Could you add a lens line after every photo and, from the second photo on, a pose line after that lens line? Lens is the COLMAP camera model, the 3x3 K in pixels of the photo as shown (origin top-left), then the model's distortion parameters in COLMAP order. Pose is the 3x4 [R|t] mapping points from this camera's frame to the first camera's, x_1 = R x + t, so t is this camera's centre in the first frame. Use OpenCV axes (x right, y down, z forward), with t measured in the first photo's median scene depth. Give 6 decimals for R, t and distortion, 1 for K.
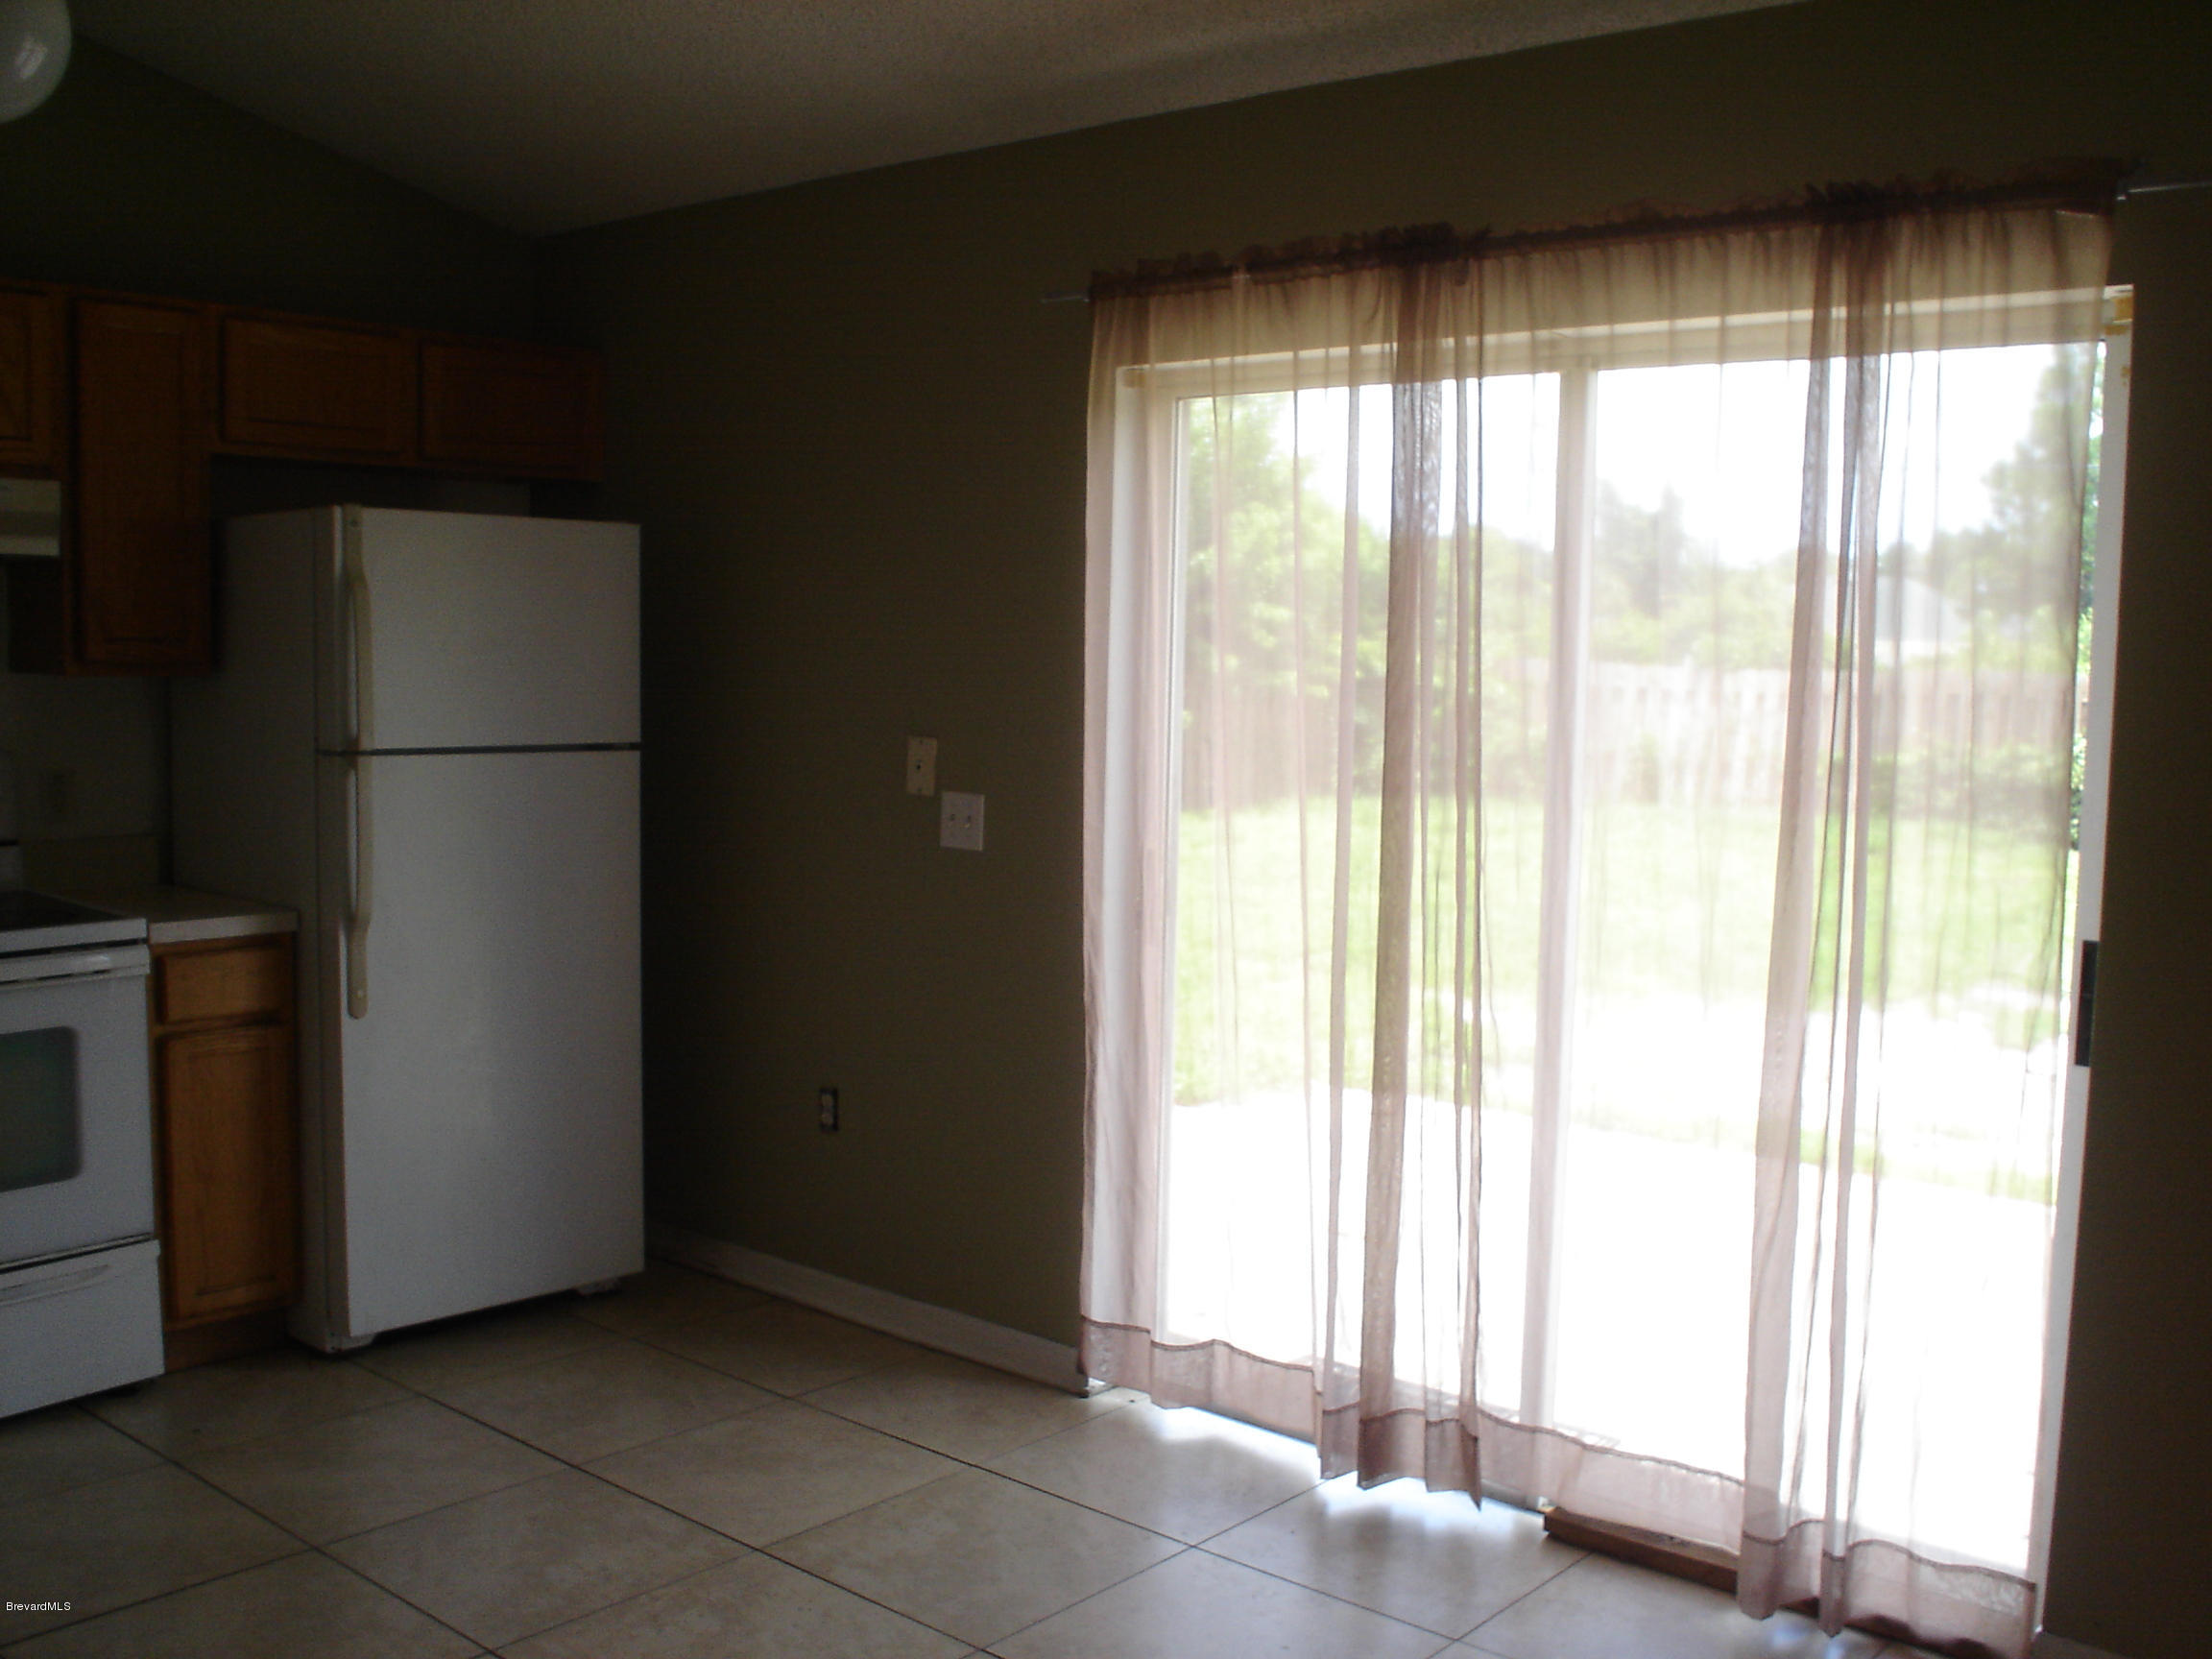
lens RADIAL K [[2106.7, 0, 1108.0], [0, 2106.7, 841.4], [0, 0, 1]] dist [-0.124929, 0.102654]
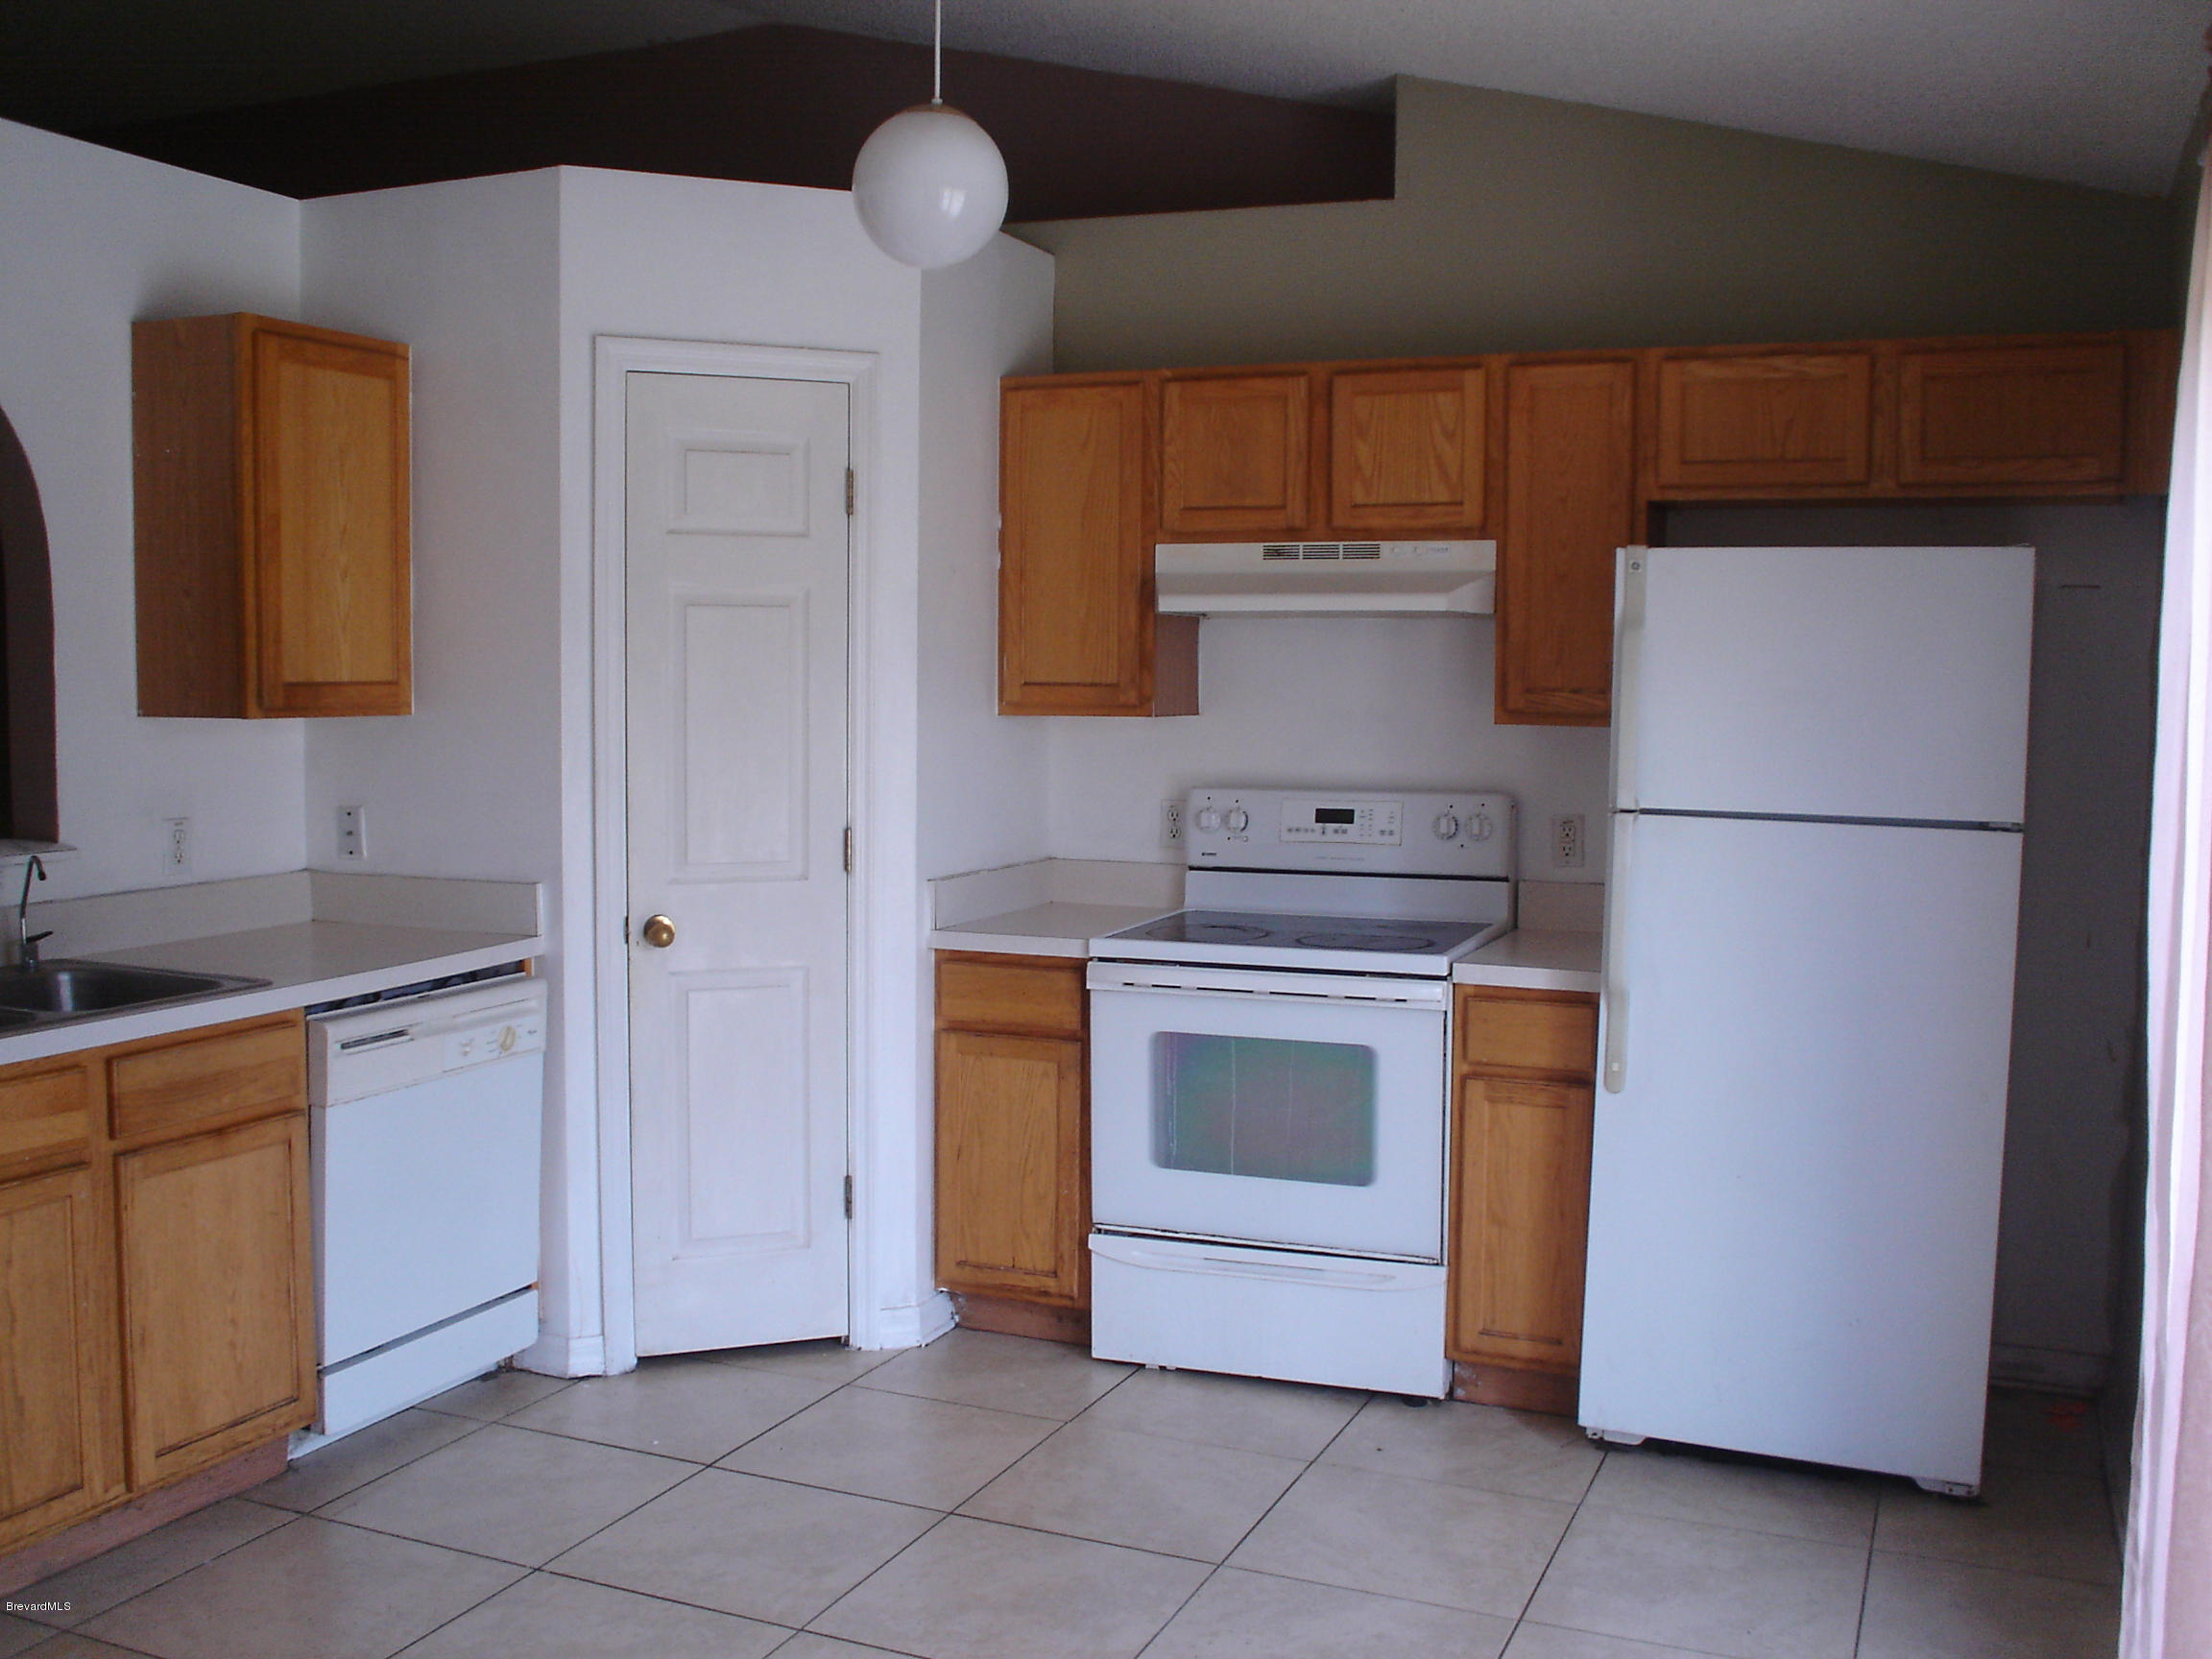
lens RADIAL K [[2106.7, 0, 1108.0], [0, 2106.7, 841.4], [0, 0, 1]] dist [-0.124929, 0.102654]
pose [[0.295962, 0.061615, -0.953211, 0.475035], [-0.095117, 0.994859, 0.034774, -0.039842], [0.950452, 0.080374, 0.300301, 0.503318]]
